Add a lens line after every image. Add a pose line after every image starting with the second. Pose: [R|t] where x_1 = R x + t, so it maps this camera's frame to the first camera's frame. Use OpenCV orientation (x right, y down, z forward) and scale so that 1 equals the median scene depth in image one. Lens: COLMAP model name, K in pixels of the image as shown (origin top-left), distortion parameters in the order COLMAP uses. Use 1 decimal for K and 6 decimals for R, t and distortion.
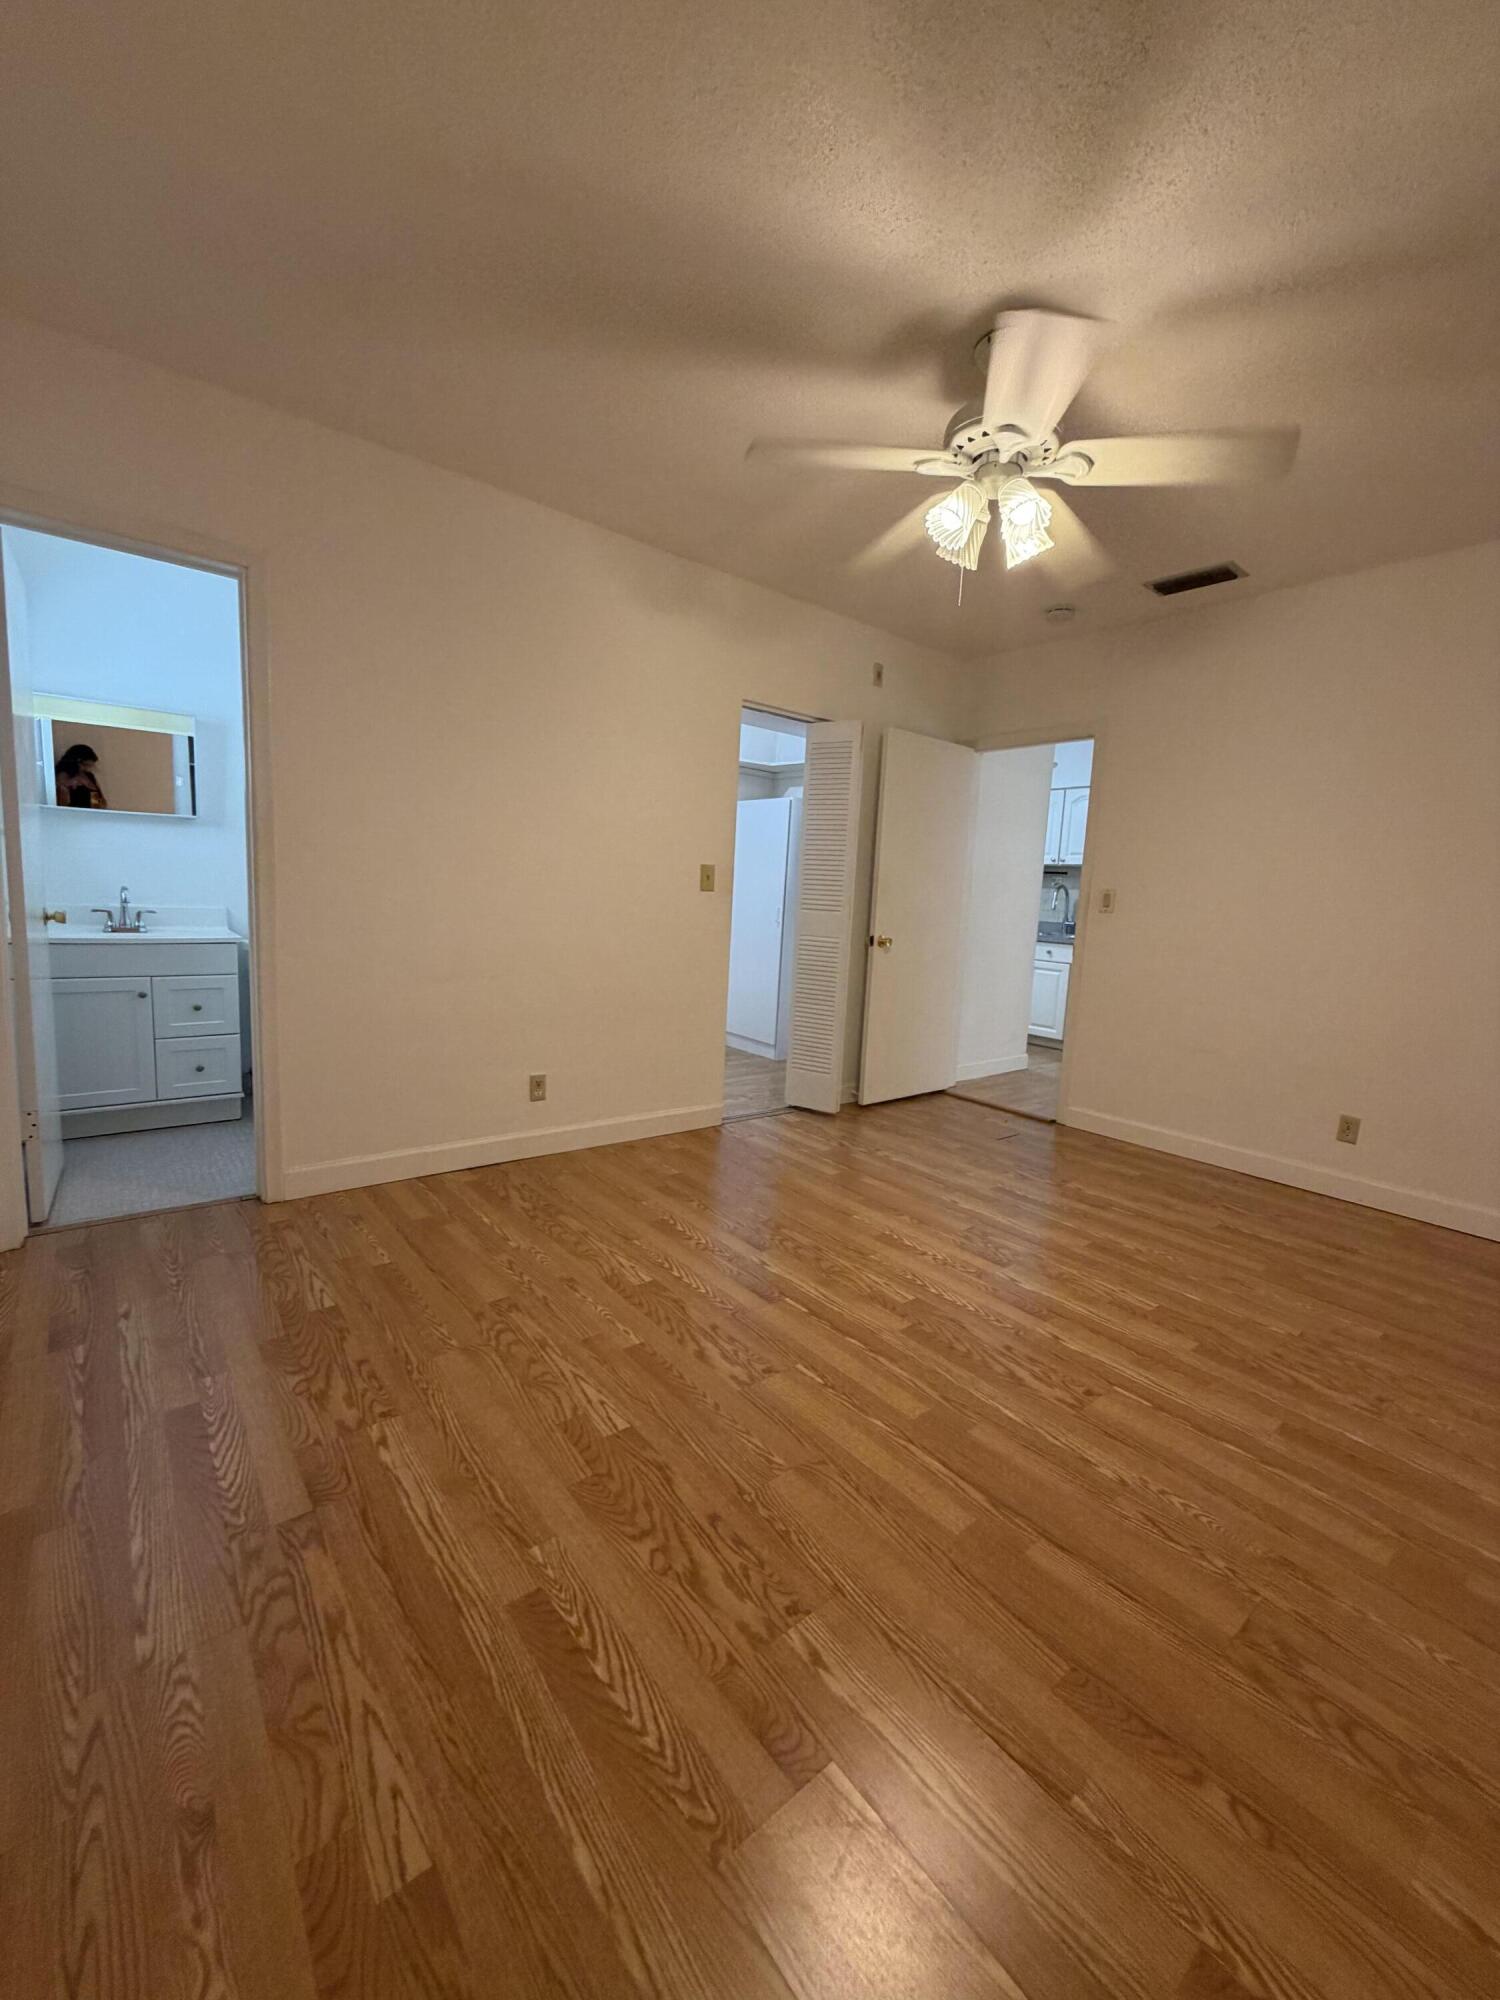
lens RADIAL K [[802.3, 0, 754.3], [0, 802.3, 993.4], [0, 0, 1]] dist [0.002941, -0.000228]
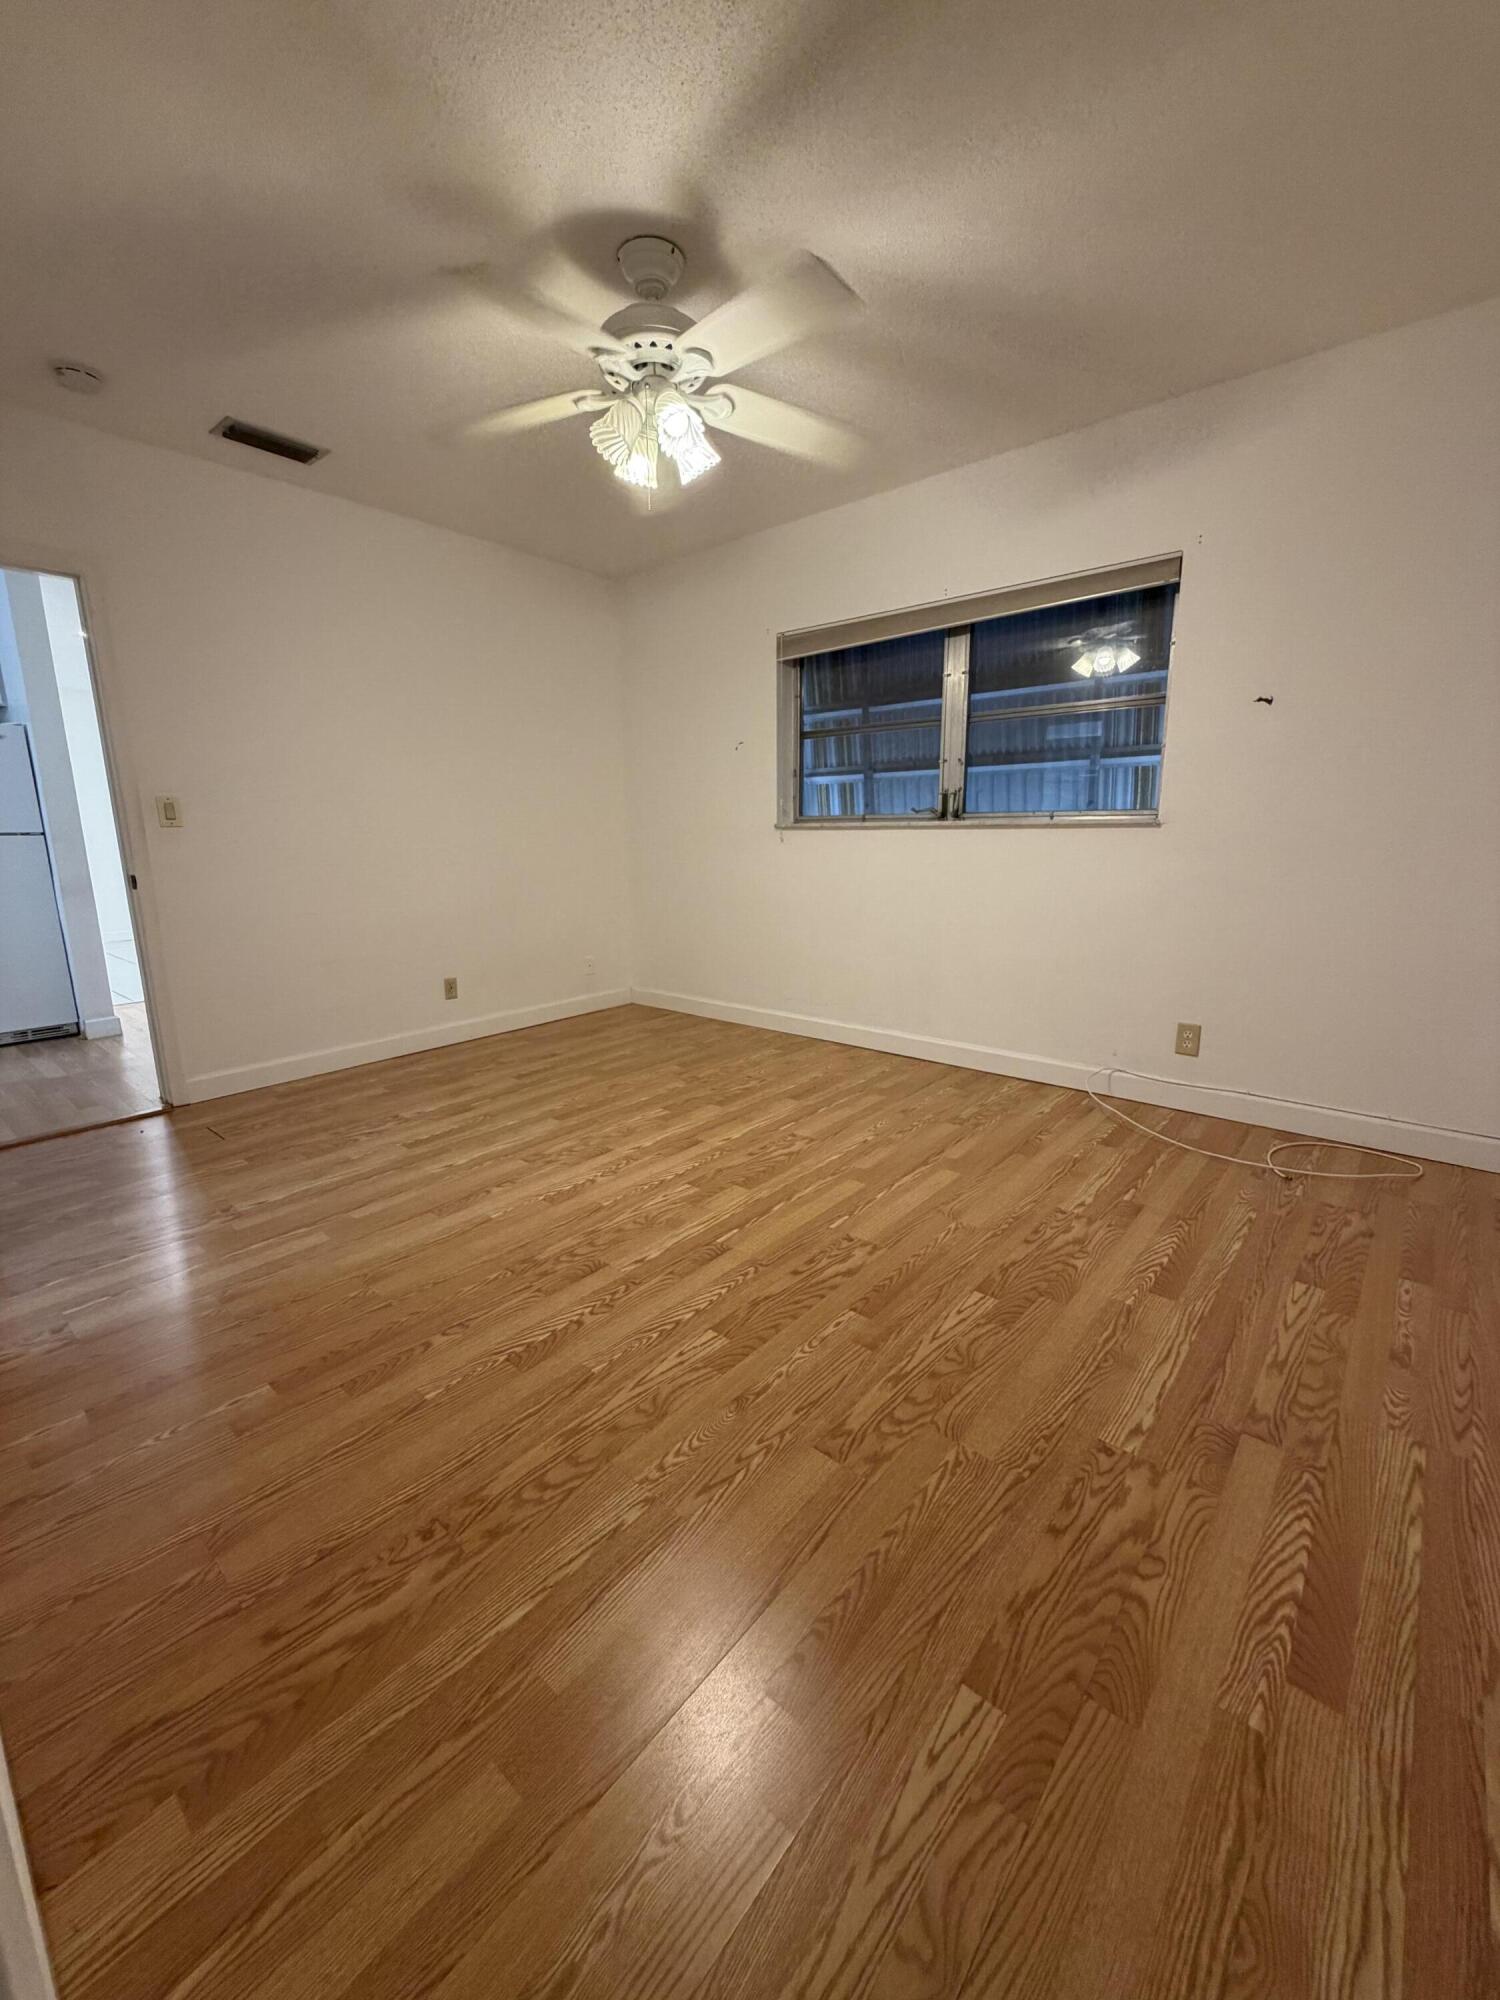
lens RADIAL K [[802.3, 0, 741.5], [0, 802.3, 992.9], [0, 0, 1]] dist [0.002941, -0.000228]
pose [[-0.171180, -0.245668, 0.954120, -0.968665], [0.124164, 0.955314, 0.268252, -0.187978], [-0.977385, 0.164387, -0.133027, 1.262227]]
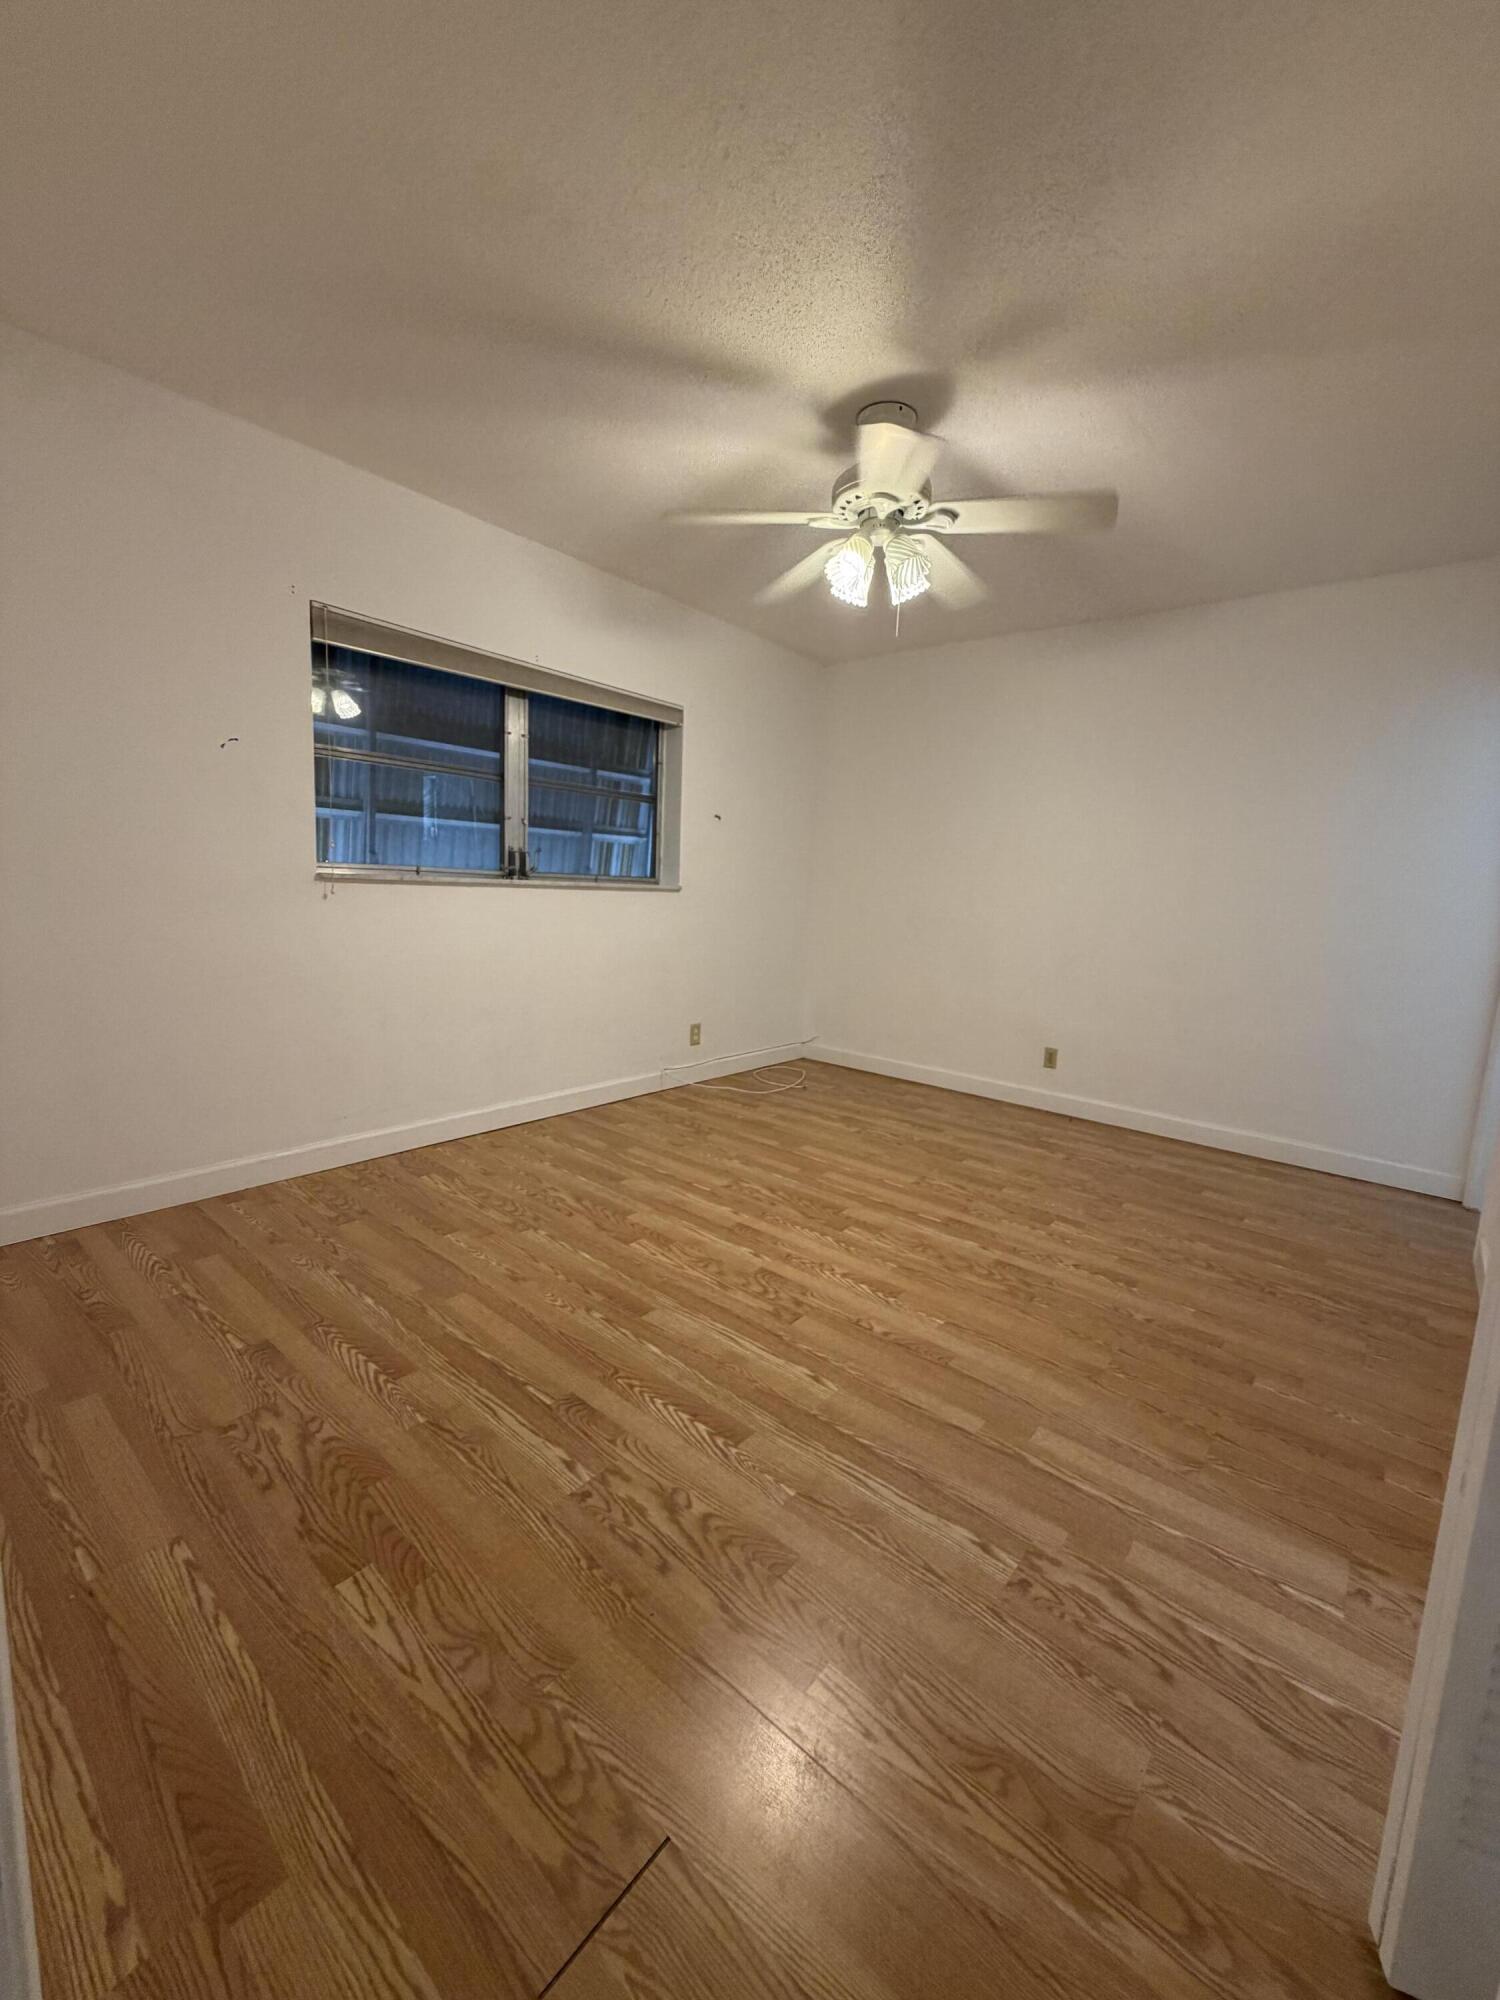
lens RADIAL K [[802.3, 0, 758.9], [0, 802.3, 995.3], [0, 0, 1]] dist [0.002941, -0.000228]
pose [[-0.975672, -0.068608, -0.208222, 0.723572], [-0.121360, 0.959996, 0.252348, -0.290788], [0.182579, 0.271479, -0.944968, 2.449402]]
